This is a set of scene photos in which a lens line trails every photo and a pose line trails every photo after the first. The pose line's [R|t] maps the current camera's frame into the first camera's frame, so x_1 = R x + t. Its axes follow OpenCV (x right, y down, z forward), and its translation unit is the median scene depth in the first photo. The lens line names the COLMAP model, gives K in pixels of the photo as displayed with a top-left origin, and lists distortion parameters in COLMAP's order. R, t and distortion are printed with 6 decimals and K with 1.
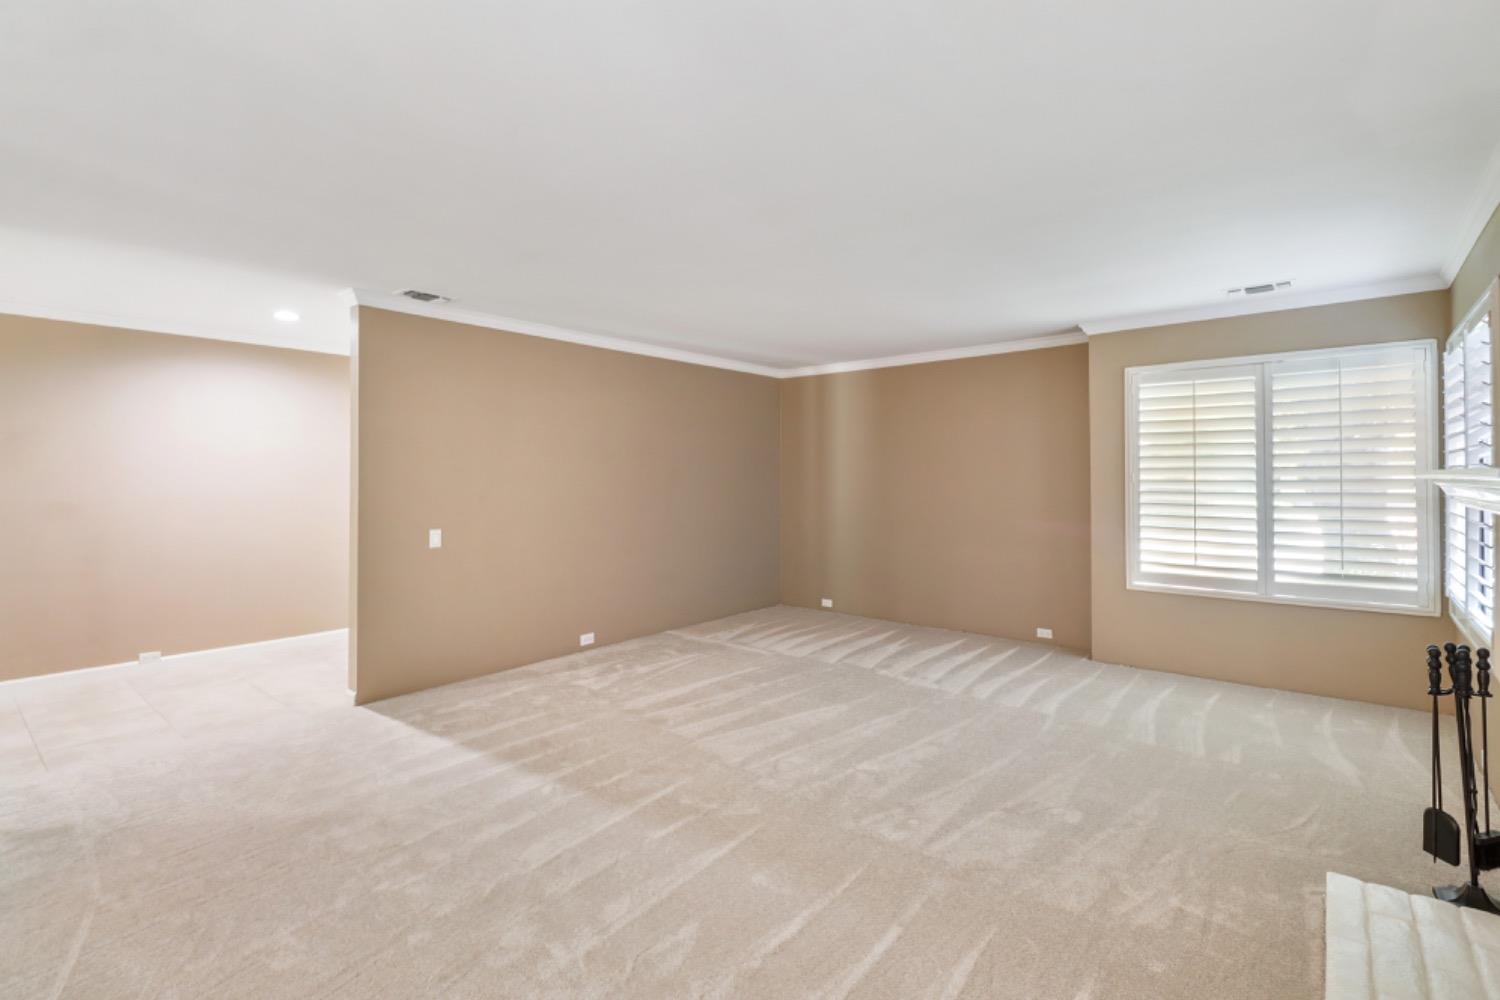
lens RADIAL K [[691.5, 0, 749.6], [0, 691.5, 476.5], [0, 0, 1]] dist [0.021313, -0.013397]
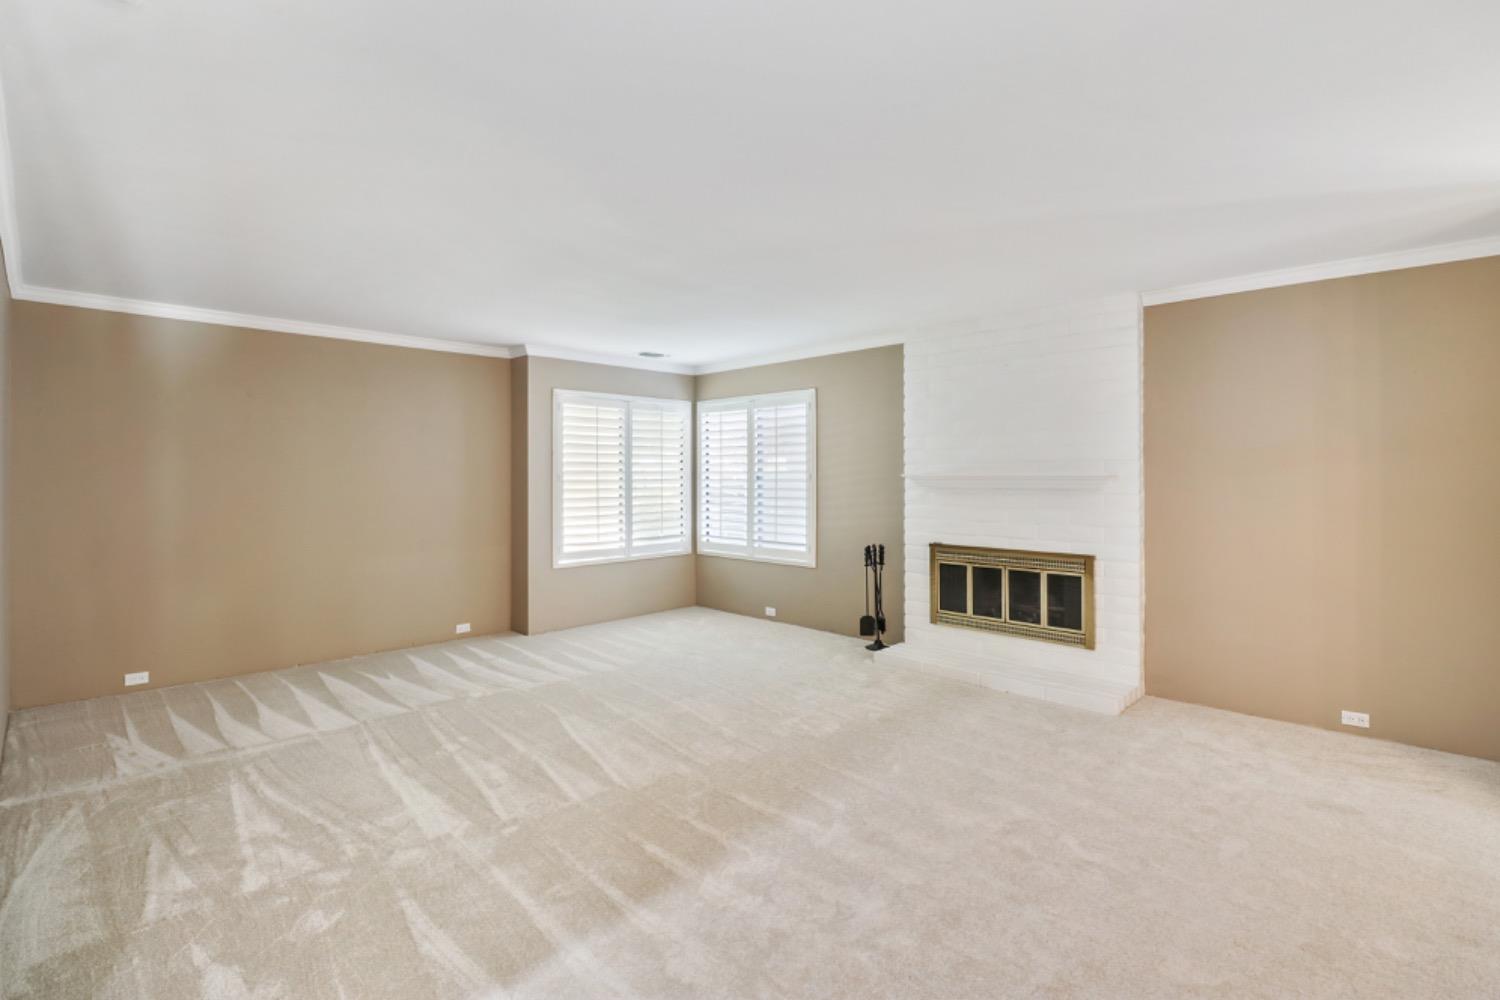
lens RADIAL K [[694.7, 0, 754.0], [0, 694.7, 463.9], [0, 0, 1]] dist [0.001278, -0.013171]
pose [[0.088003, 0.016727, 0.995980, -0.738988], [0.001772, 0.999855, -0.016948, -0.002530], [-0.996119, 0.003257, 0.087961, 0.604070]]
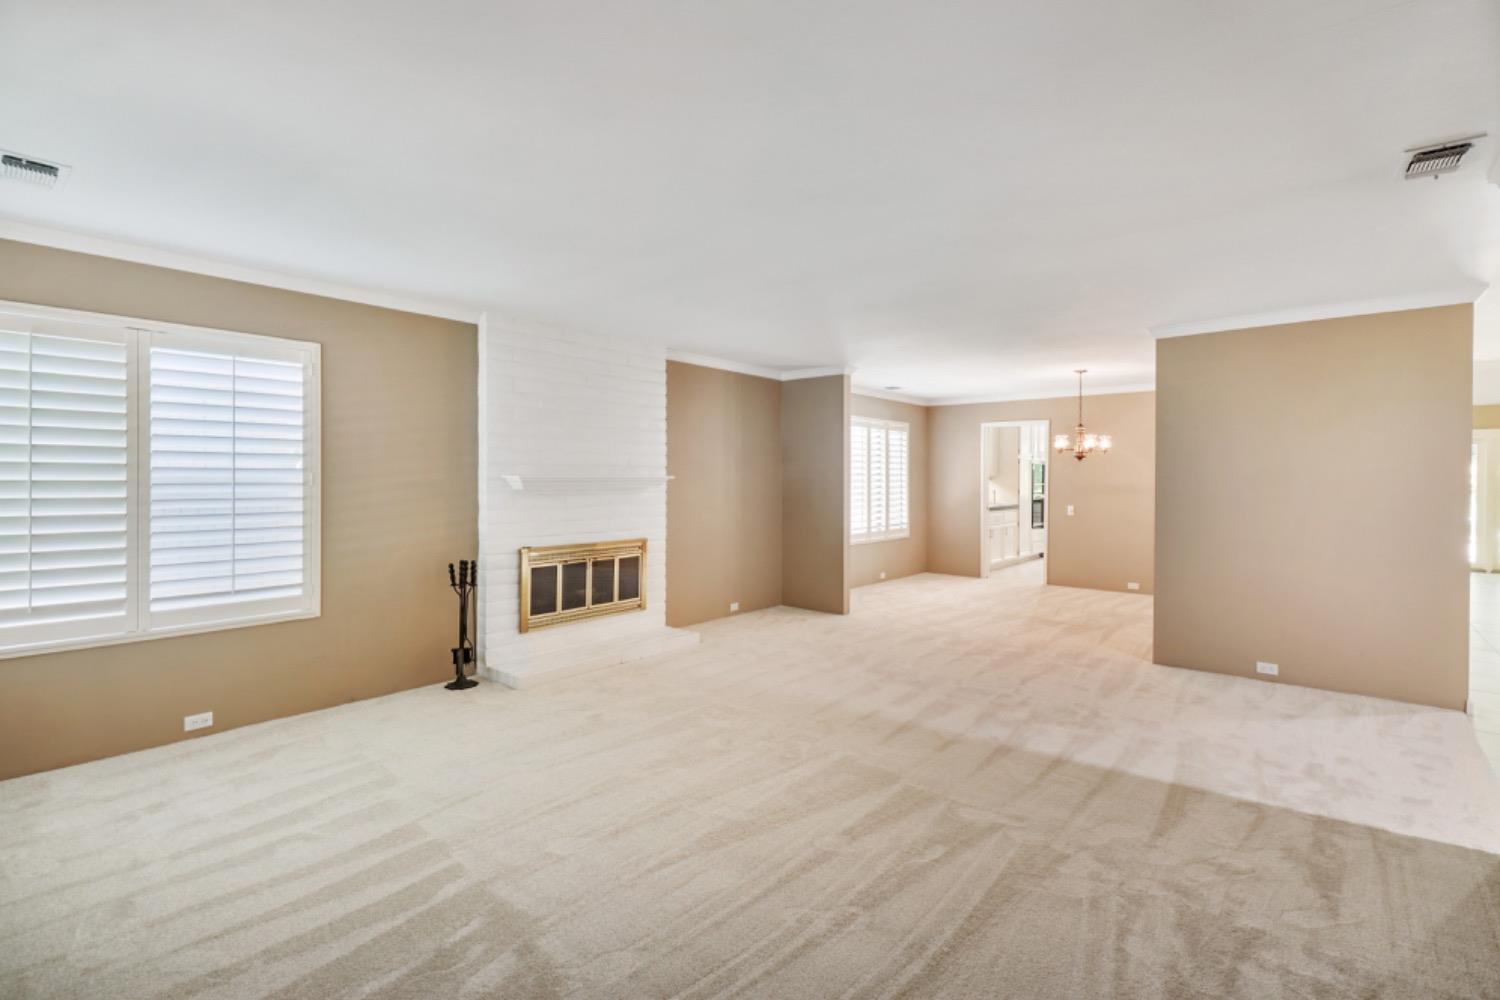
lens RADIAL K [[691.5, 0, 753.6], [0, 691.5, 480.5], [0, 0, 1]] dist [0.019423, -0.013233]
pose [[-0.999971, -0.001157, 0.007514, 0.084208], [-0.001144, 0.999998, 0.001620, 0.000495], [-0.007516, 0.001612, -0.999970, 1.519128]]
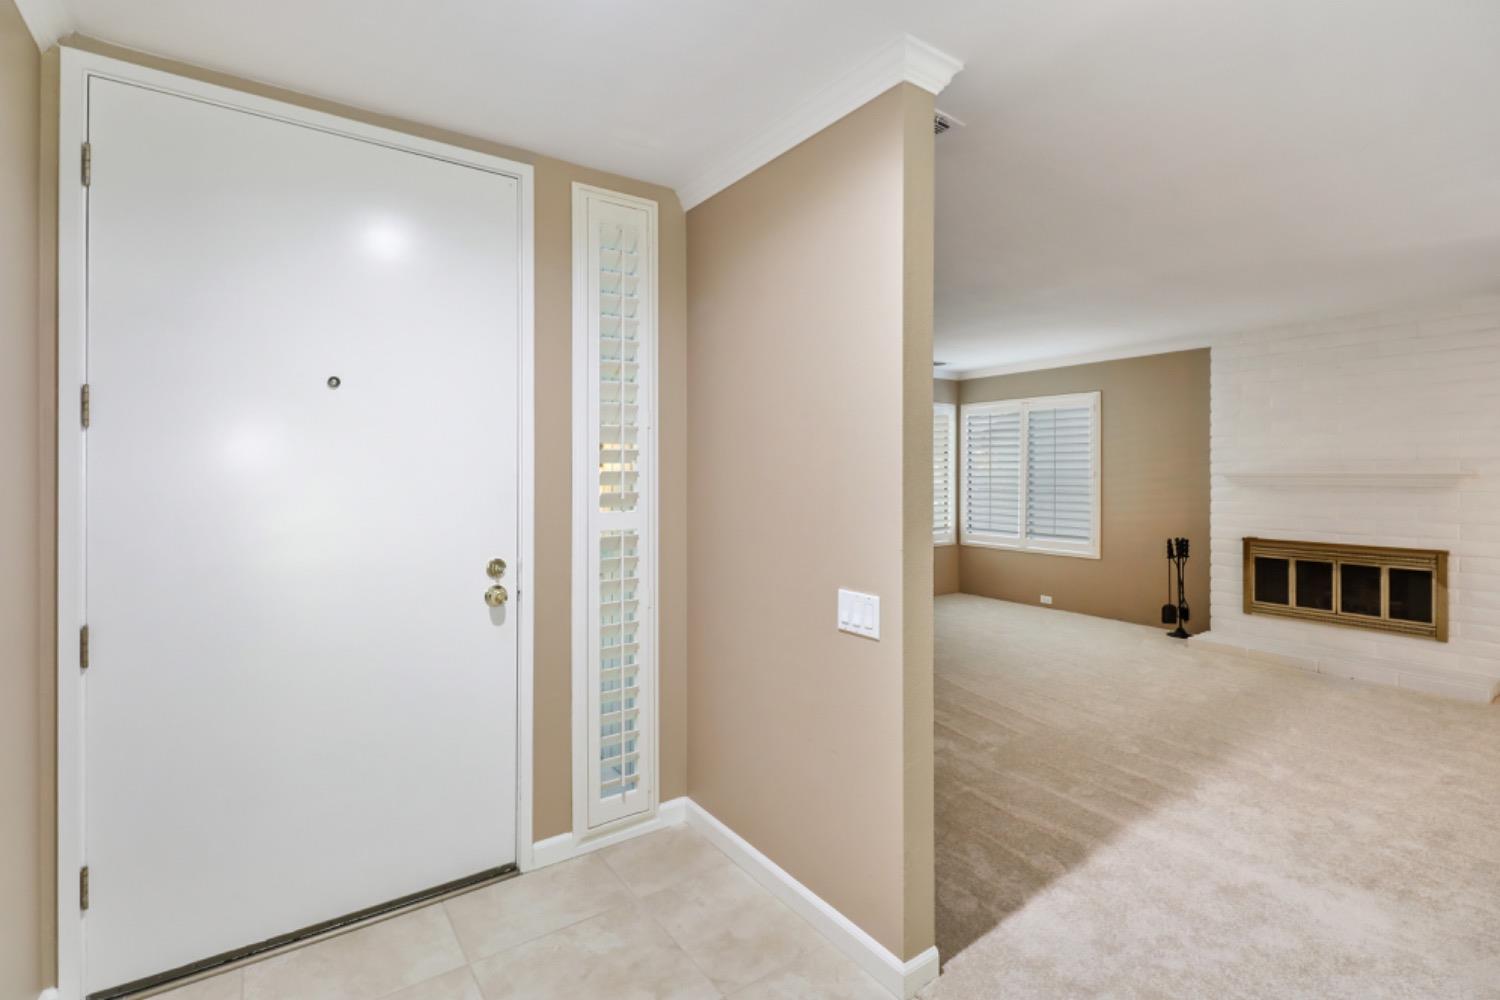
lens RADIAL K [[693.0, 0, 754.4], [0, 693.0, 465.0], [0, 0, 1]] dist [0.019028, -0.013211]
pose [[0.269972, 0.010951, 0.962806, -0.973405], [-0.000091, 0.999936, -0.011348, -0.002575], [-0.962868, 0.002976, 0.269955, 0.915652]]
